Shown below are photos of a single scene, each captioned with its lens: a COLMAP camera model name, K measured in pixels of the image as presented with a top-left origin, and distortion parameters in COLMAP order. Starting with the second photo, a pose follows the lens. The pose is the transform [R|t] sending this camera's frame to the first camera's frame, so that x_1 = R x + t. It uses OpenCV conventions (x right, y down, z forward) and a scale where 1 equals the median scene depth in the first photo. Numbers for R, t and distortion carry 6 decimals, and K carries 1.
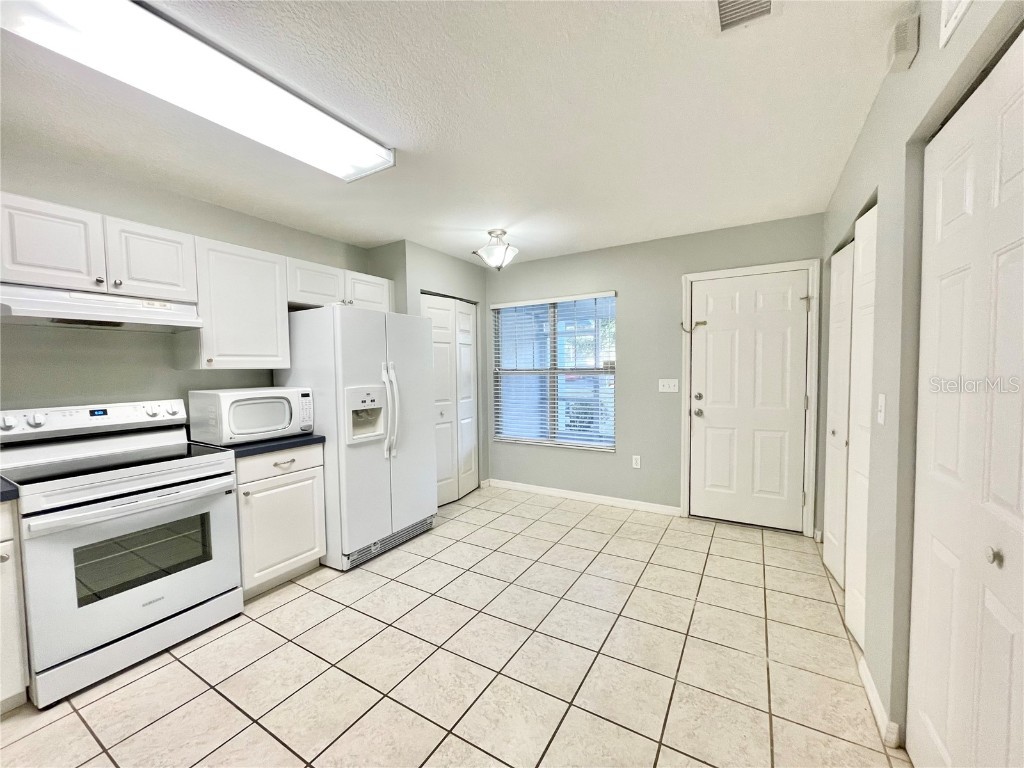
lens RADIAL K [[411.0, 0, 509.5], [0, 411.0, 388.2], [0, 0, 1]] dist [-0.002662, 0.000046]
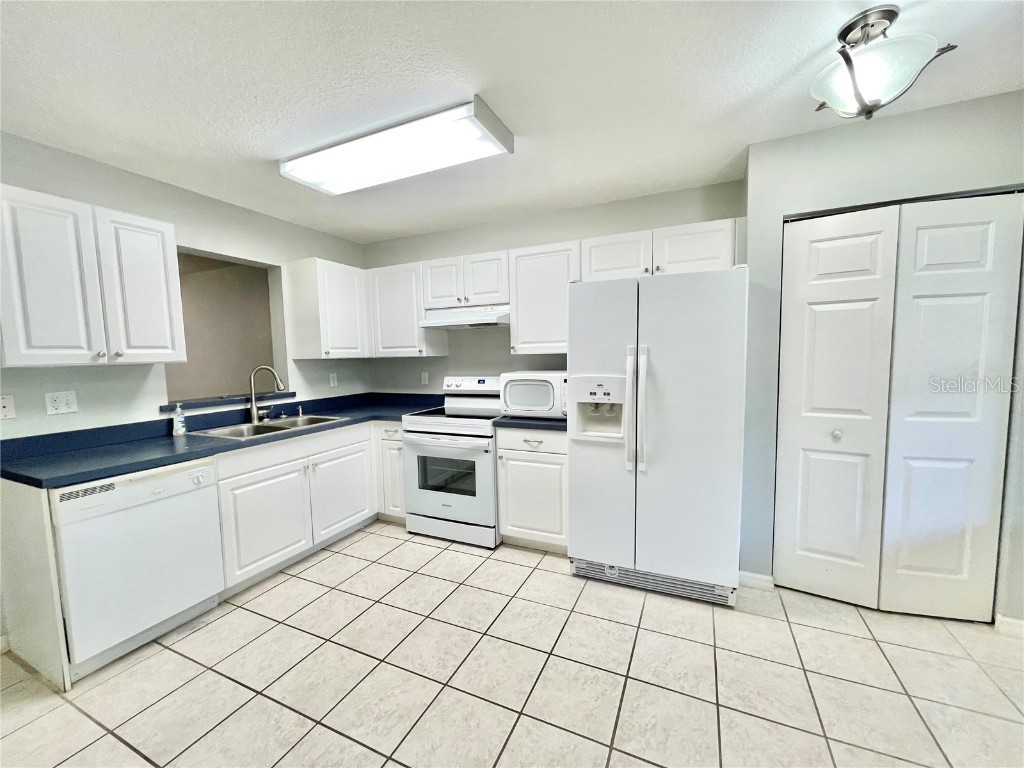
lens RADIAL K [[411.0, 0, 509.5], [0, 411.0, 388.2], [0, 0, 1]] dist [-0.002662, 0.000046]
pose [[0.105670, 0.092745, -0.990067, 0.467429], [-0.032084, 0.995441, 0.089825, -0.049411], [0.993883, 0.022274, 0.108164, 0.755417]]
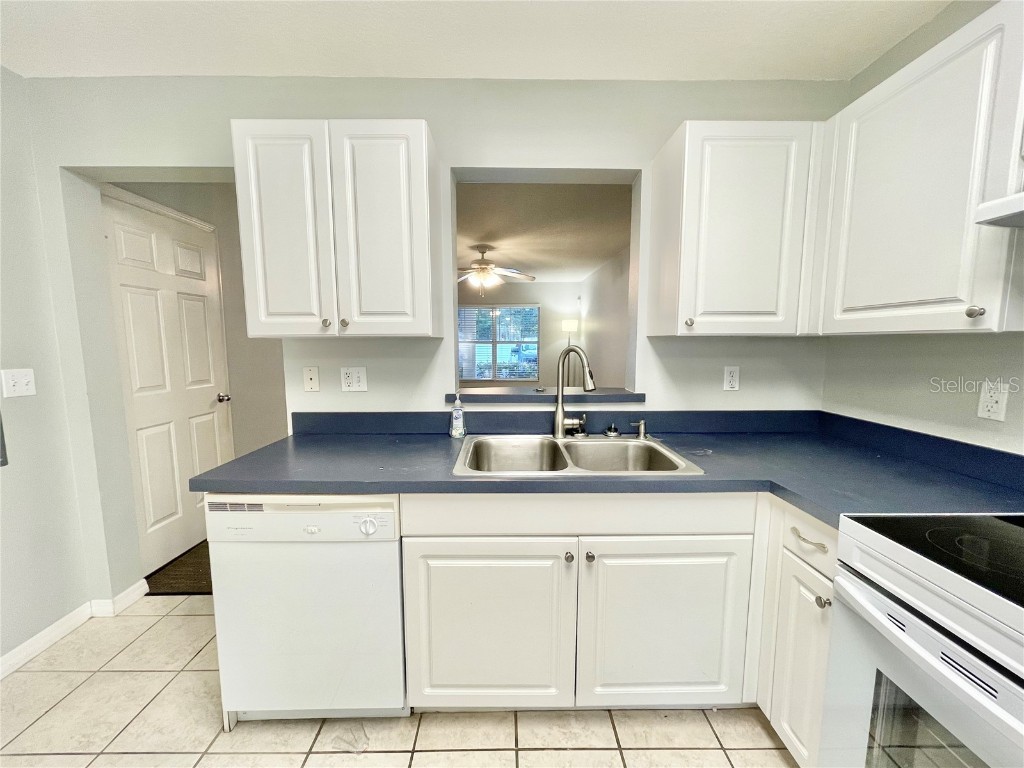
lens RADIAL K [[411.0, 0, 509.5], [0, 411.0, 388.2], [0, 0, 1]] dist [-0.002662, 0.000046]
pose [[-0.853100, 0.073181, -0.516590, -0.257942], [-0.015165, 0.986218, 0.164752, -0.028756], [0.521528, 0.148384, -0.840233, 0.719516]]
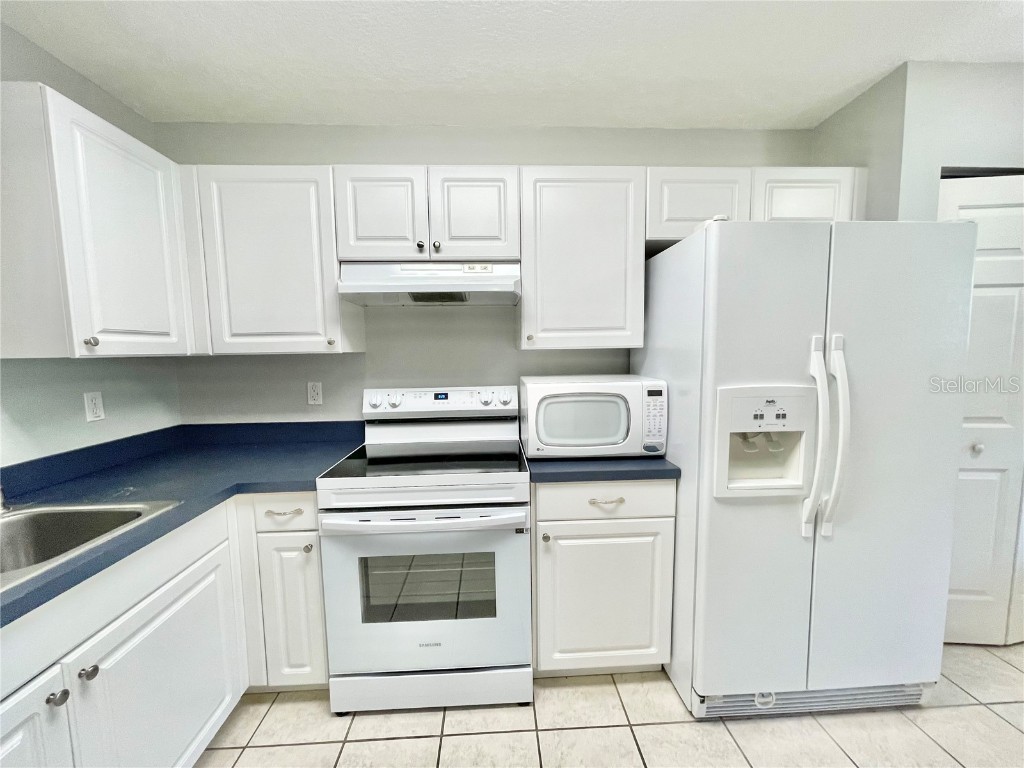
lens RADIAL K [[411.0, 0, 509.5], [0, 411.0, 388.2], [0, 0, 1]] dist [-0.002662, 0.000046]
pose [[0.552374, 0.083255, -0.829428, -0.119612], [-0.035410, 0.996445, 0.076438, -0.028299], [0.832844, -0.012853, 0.553359, 0.496359]]
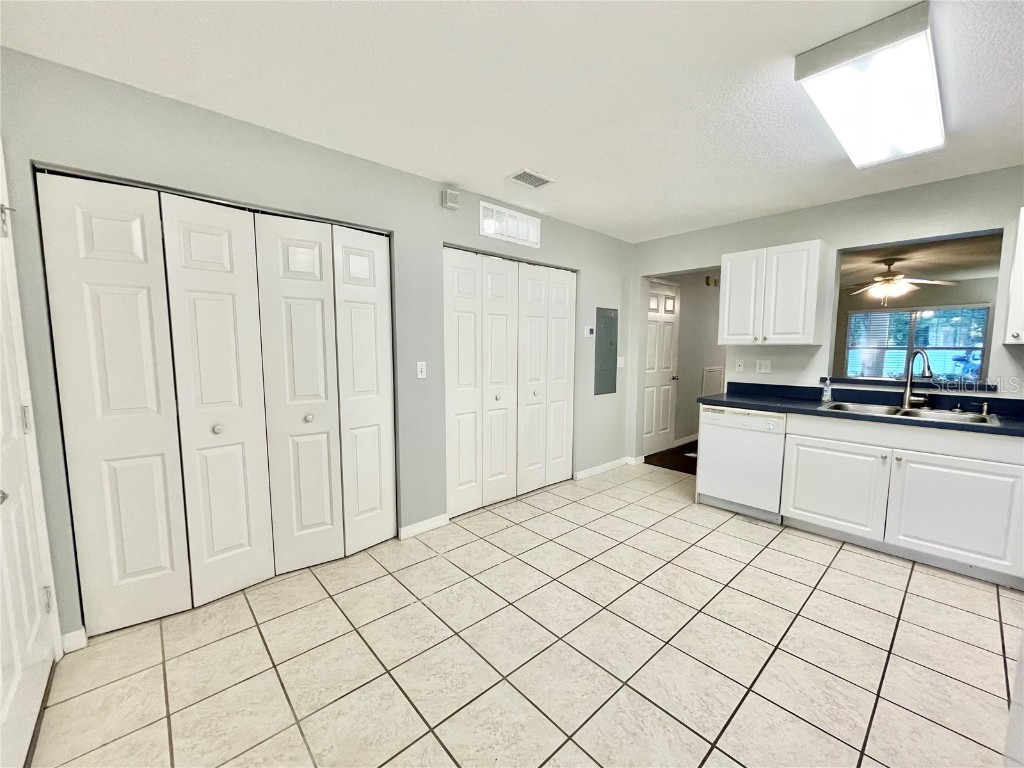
lens RADIAL K [[411.0, 0, 509.5], [0, 411.0, 388.2], [0, 0, 1]] dist [-0.002662, 0.000046]
pose [[-0.954340, -0.018301, 0.298161, -0.005922], [0.026745, 0.988879, 0.146301, -0.073108], [-0.297522, 0.147595, -0.943237, 1.509809]]
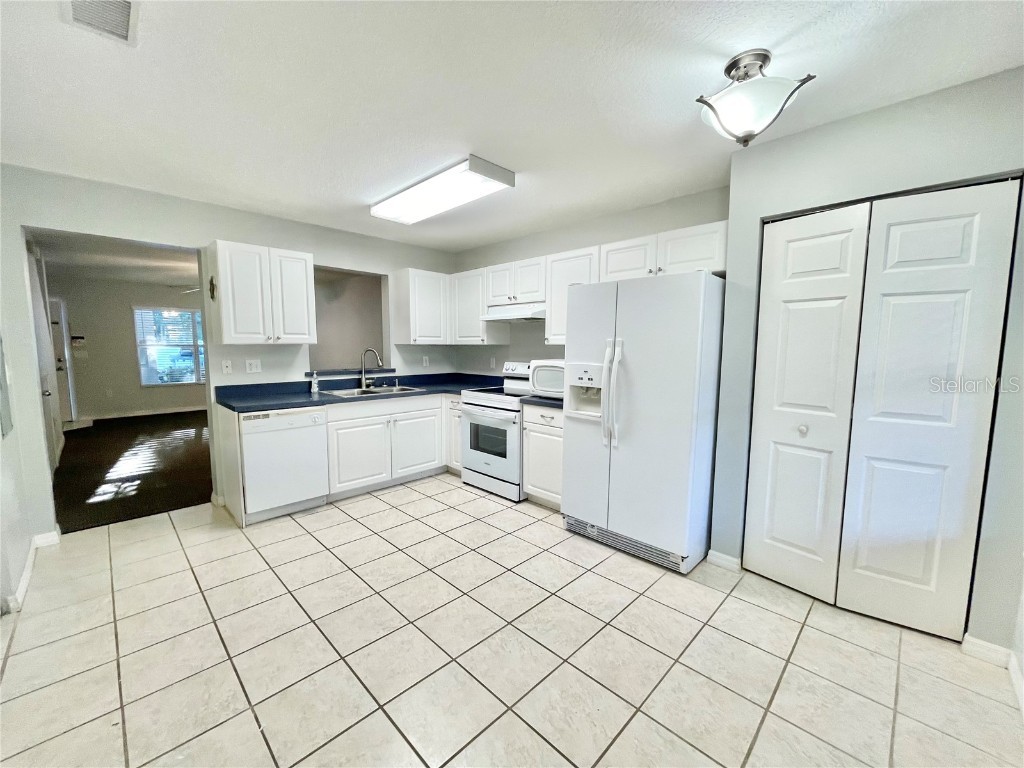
lens RADIAL K [[411.0, 0, 509.5], [0, 411.0, 388.2], [0, 0, 1]] dist [-0.002662, 0.000046]
pose [[-0.243721, 0.112314, -0.963320, 0.673653], [-0.051617, 0.990362, 0.128526, -0.065490], [0.968471, 0.081048, -0.235574, 1.093523]]
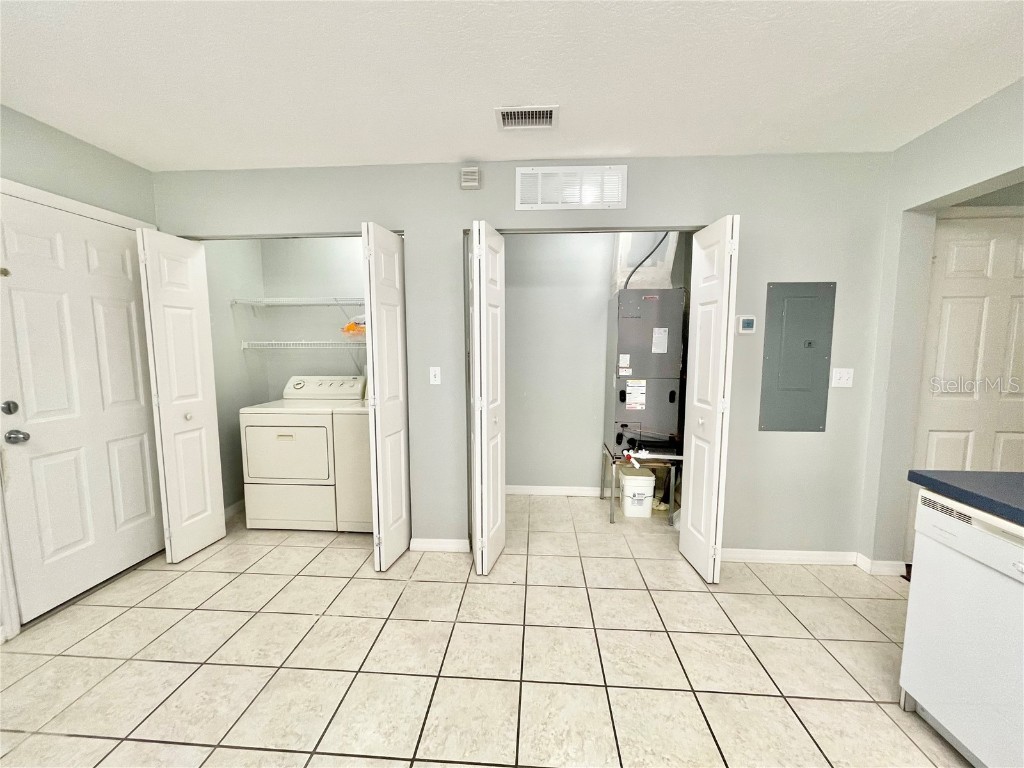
lens RADIAL K [[411.0, 0, 509.5], [0, 411.0, 388.2], [0, 0, 1]] dist [-0.002662, 0.000046]
pose [[-0.447288, -0.074702, 0.891265, -0.418304], [0.054661, 0.992360, 0.110607, -0.039545], [-0.892718, 0.098190, -0.439787, 0.850075]]
